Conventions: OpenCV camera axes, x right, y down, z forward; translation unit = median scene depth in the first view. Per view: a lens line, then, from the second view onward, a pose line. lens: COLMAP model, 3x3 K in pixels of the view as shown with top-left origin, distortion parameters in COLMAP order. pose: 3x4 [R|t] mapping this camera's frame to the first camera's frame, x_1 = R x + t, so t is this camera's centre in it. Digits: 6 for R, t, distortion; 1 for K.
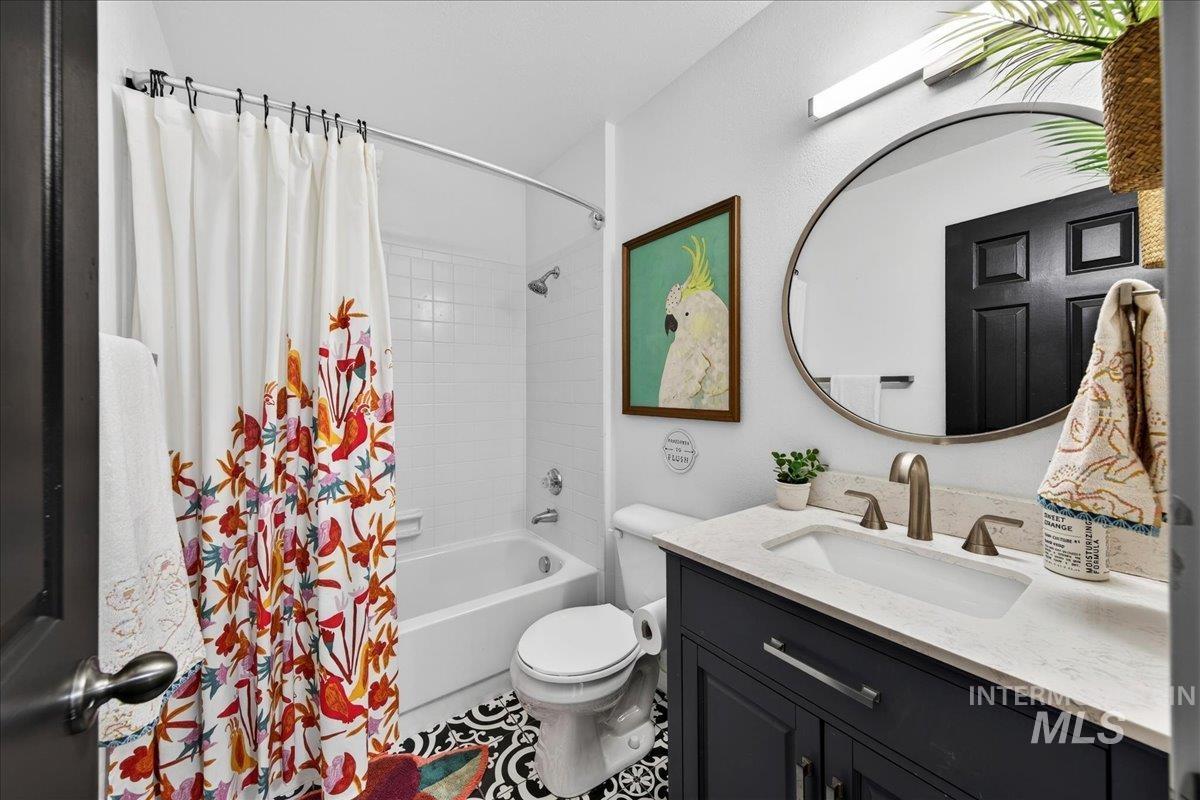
lens RADIAL K [[442.2, 0, 601.7], [0, 442.2, 392.5], [0, 0, 1]] dist [0.013002, -0.000133]
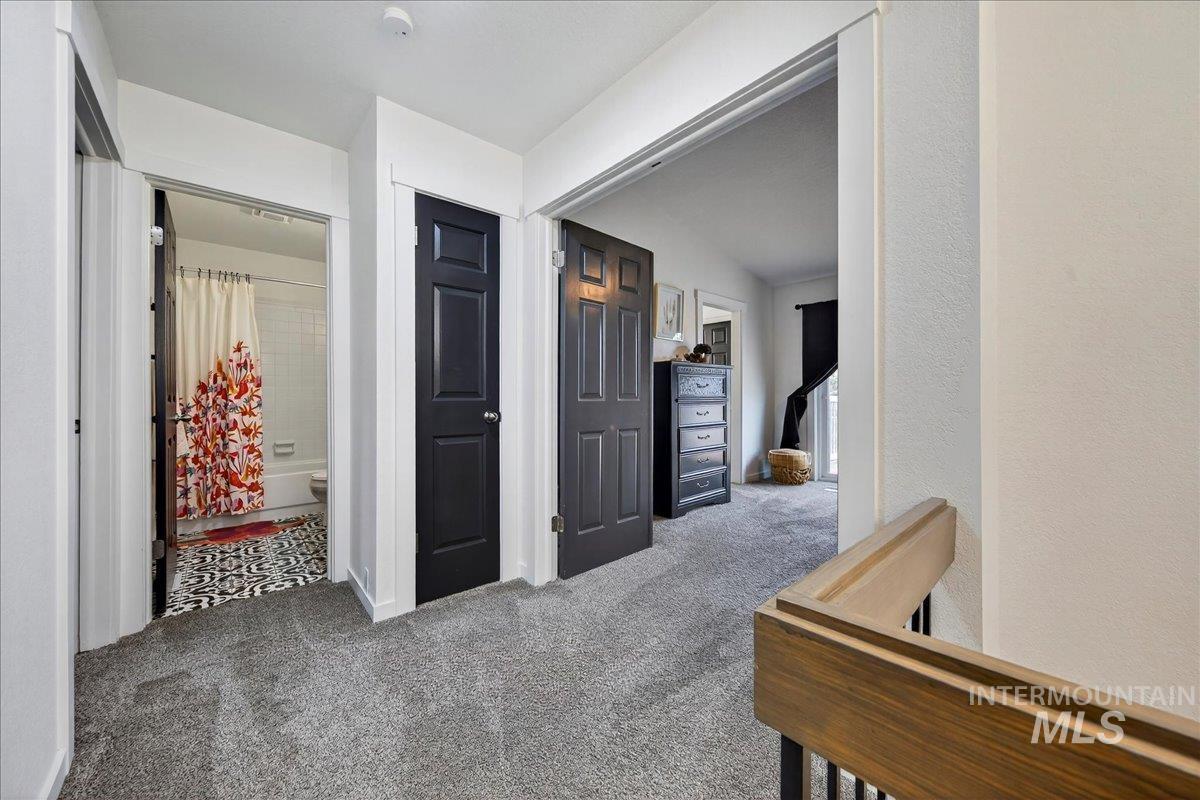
lens RADIAL K [[442.2, 0, 597.7], [0, 442.2, 396.7], [0, 0, 1]] dist [0.013002, -0.000133]
pose [[0.996948, -0.005641, 0.077860, 1.459202], [0.006185, 0.999958, -0.006746, 0.170662], [-0.077818, 0.007207, 0.996942, -1.983069]]
